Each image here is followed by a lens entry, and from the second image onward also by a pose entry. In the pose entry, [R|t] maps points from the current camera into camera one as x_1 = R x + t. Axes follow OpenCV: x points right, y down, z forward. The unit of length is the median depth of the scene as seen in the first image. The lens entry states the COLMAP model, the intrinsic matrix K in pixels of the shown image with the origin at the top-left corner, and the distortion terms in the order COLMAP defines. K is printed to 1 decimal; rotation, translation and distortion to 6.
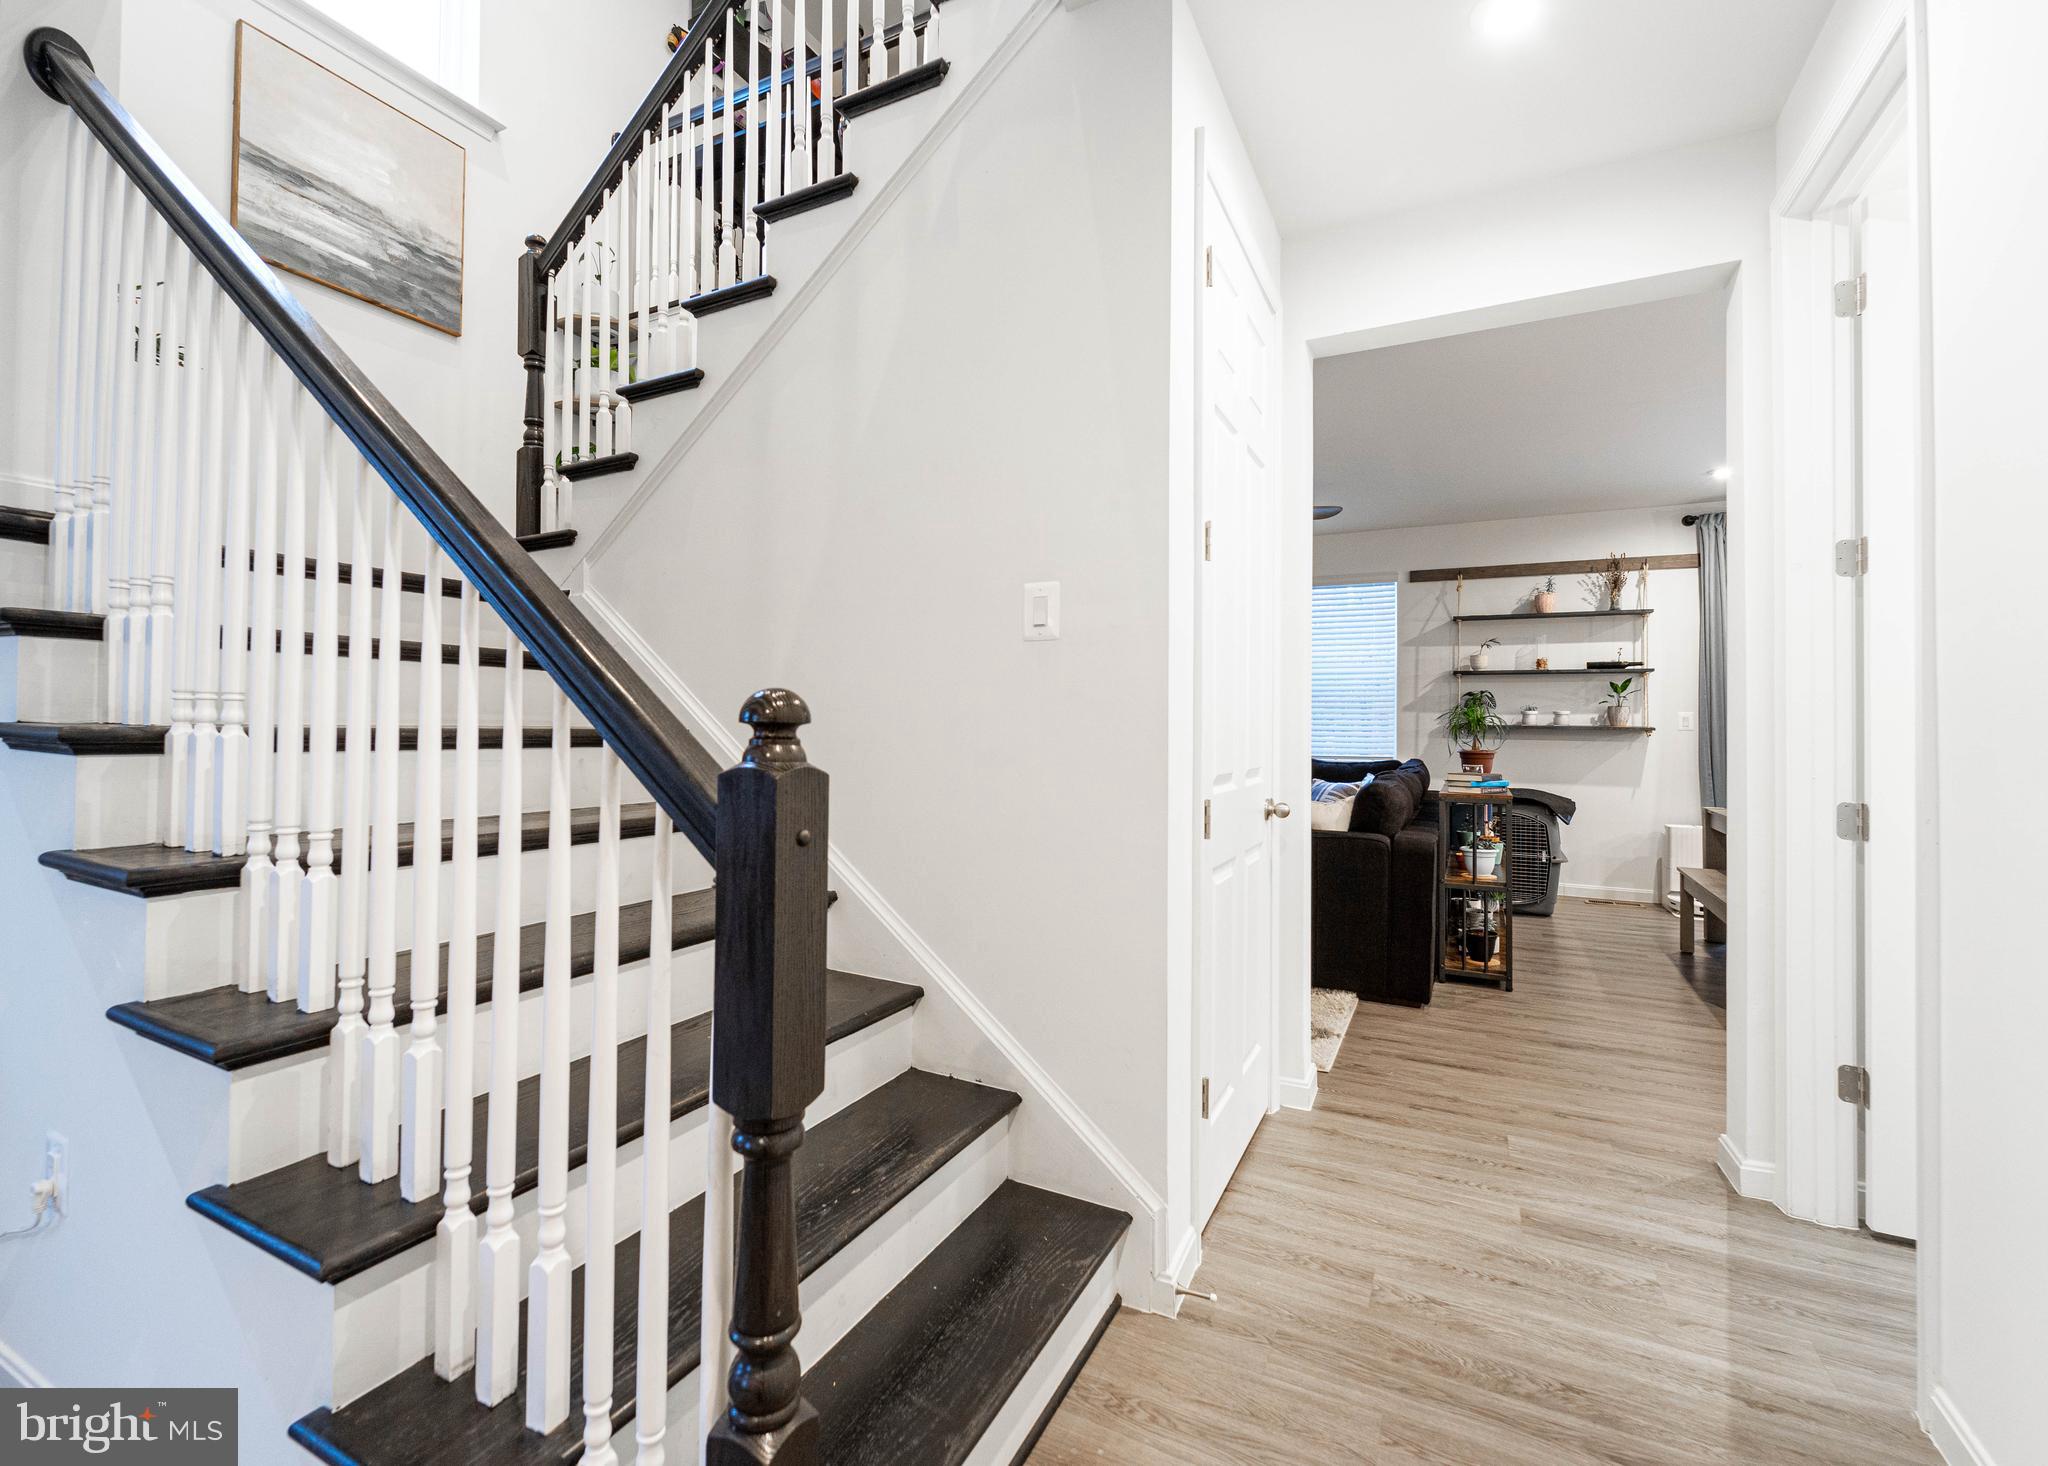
lens RADIAL K [[898.6, 0, 988.6], [0, 898.6, 713.8], [0, 0, 1]] dist [0.003926, -0.000523]
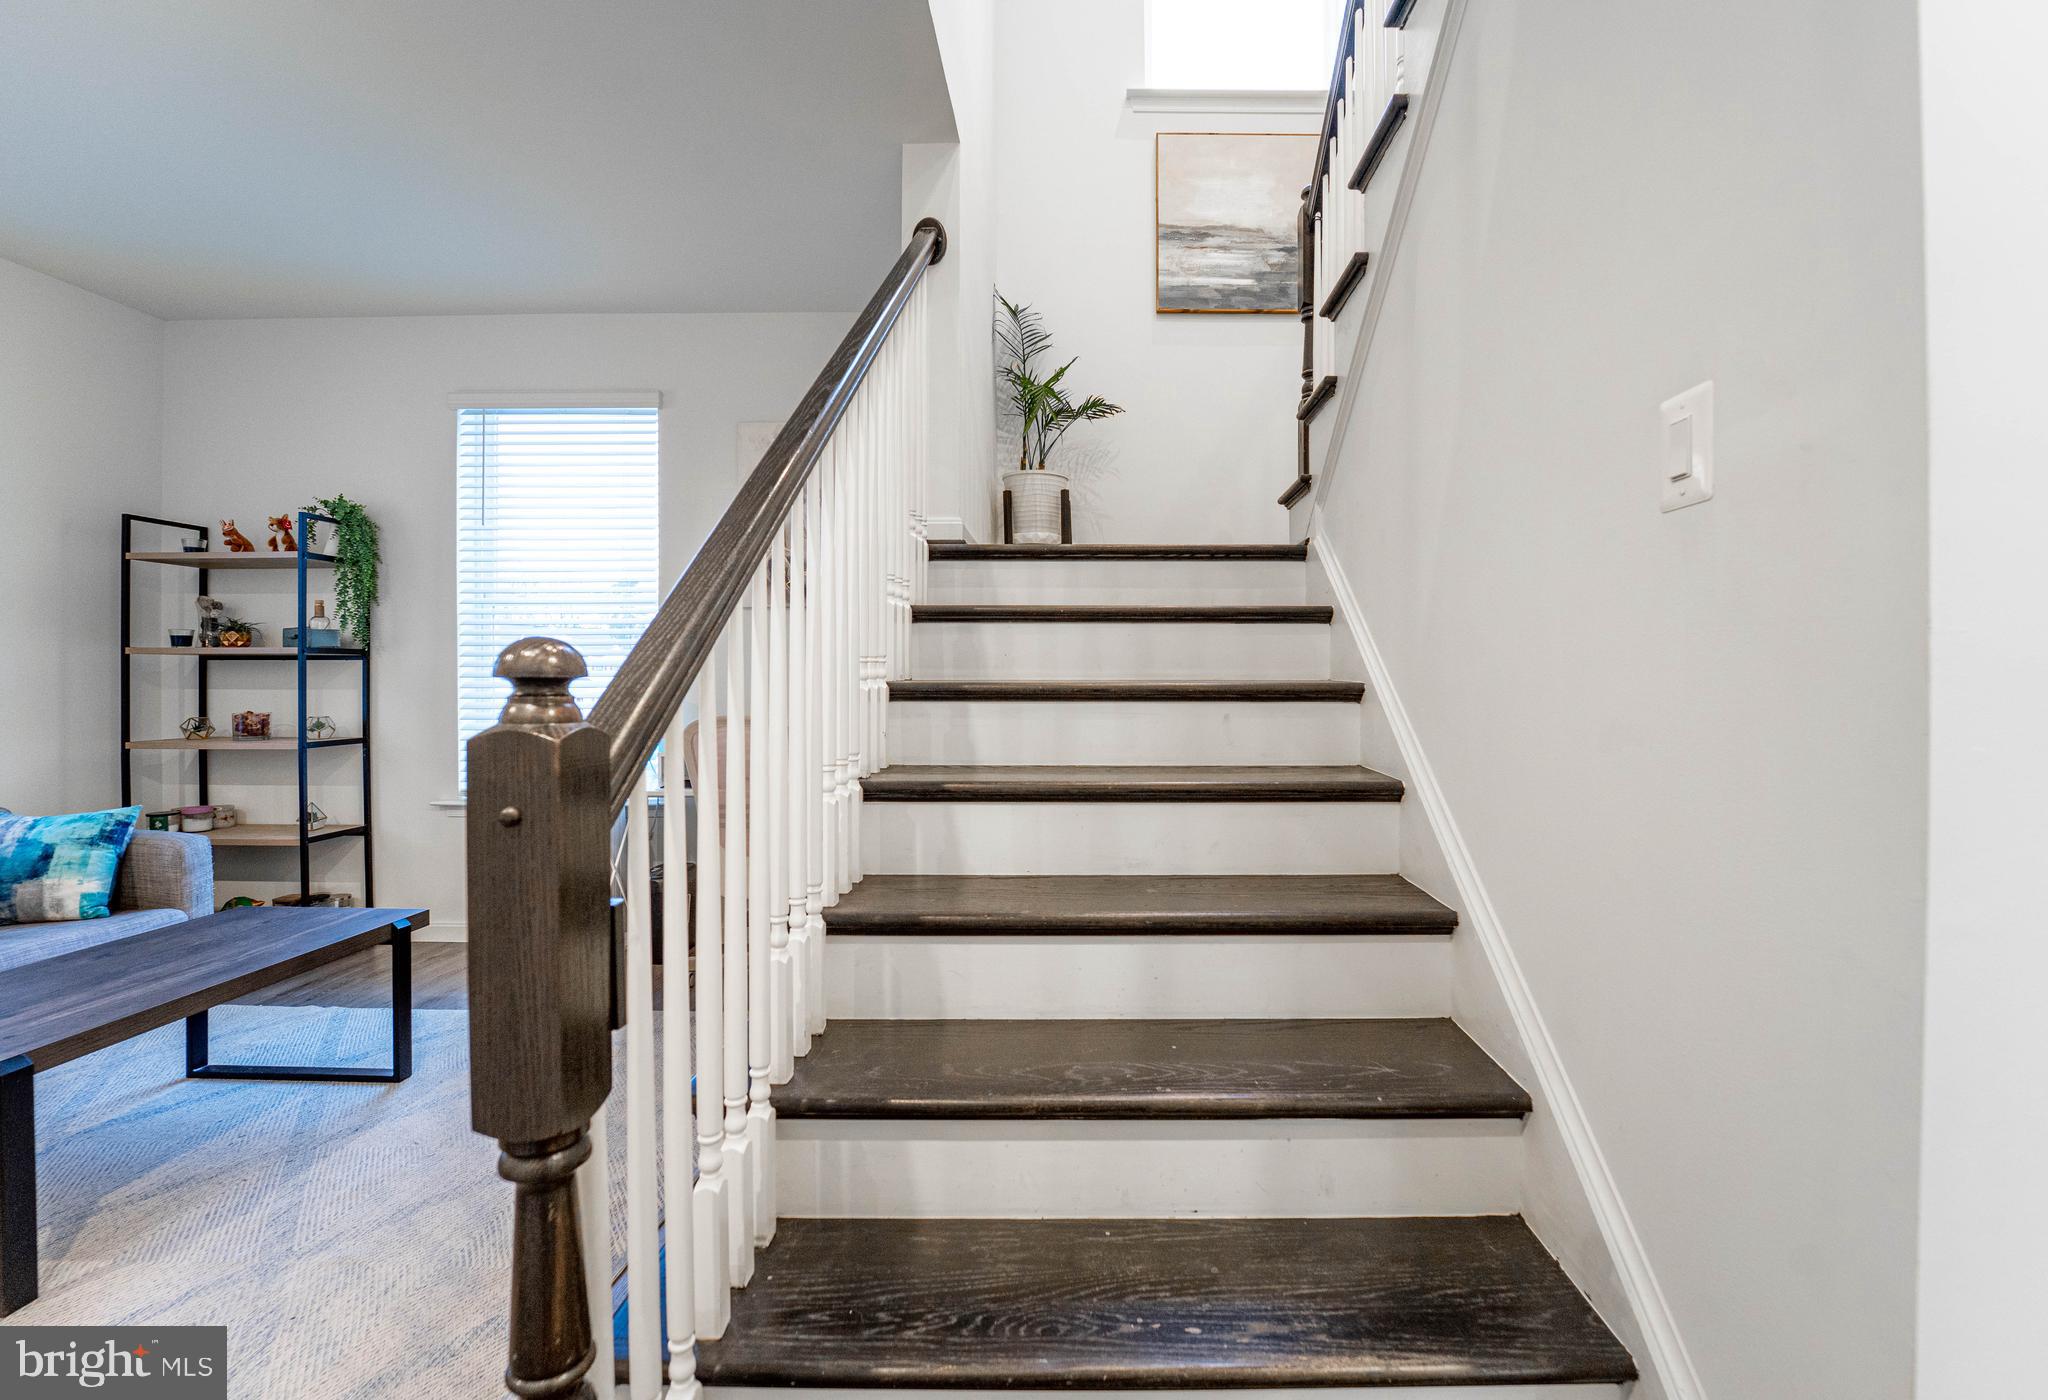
lens RADIAL K [[863.9, 0, 1025.4], [0, 863.9, 678.5], [0, 0, 1]] dist [-0.017062, -0.000120]
pose [[0.480099, -0.003961, -0.877205, 0.108443], [0.016037, 0.999862, 0.004262, 0.002535], [0.877068, -0.016114, 0.480096, 0.160064]]
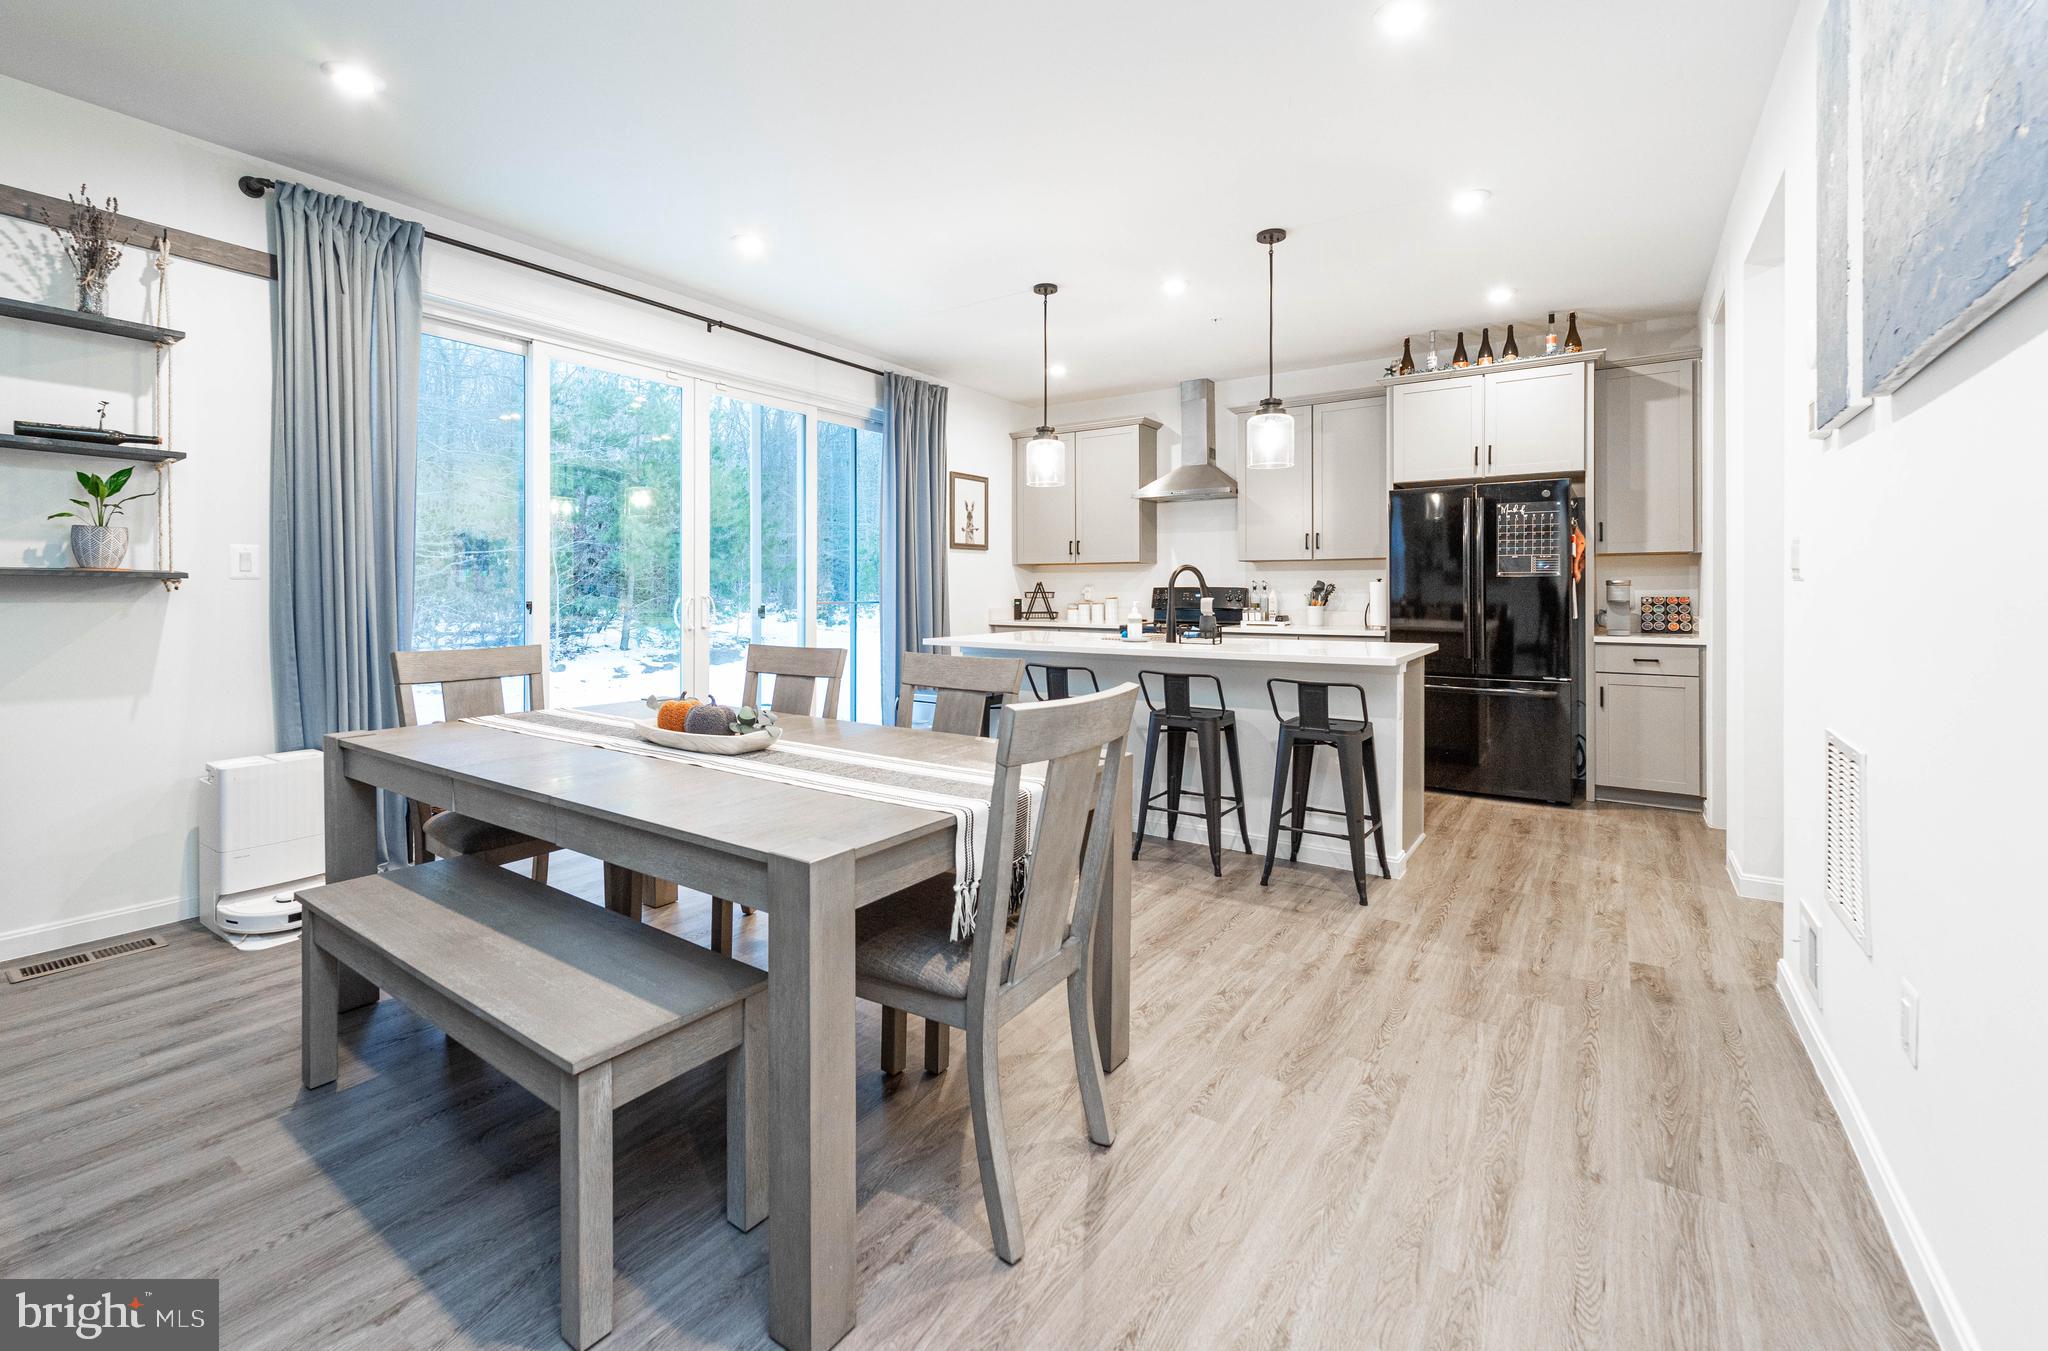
lens RADIAL K [[869.4, 0, 1000.0], [0, 869.4, 589.7], [0, 0, 1]] dist [0.006958, -0.000251]
pose [[0.120599, -0.007830, 0.992670, 0.348891], [-0.013819, 0.999859, 0.009566, 0.015725], [-0.992605, -0.014872, 0.120474, 0.550706]]
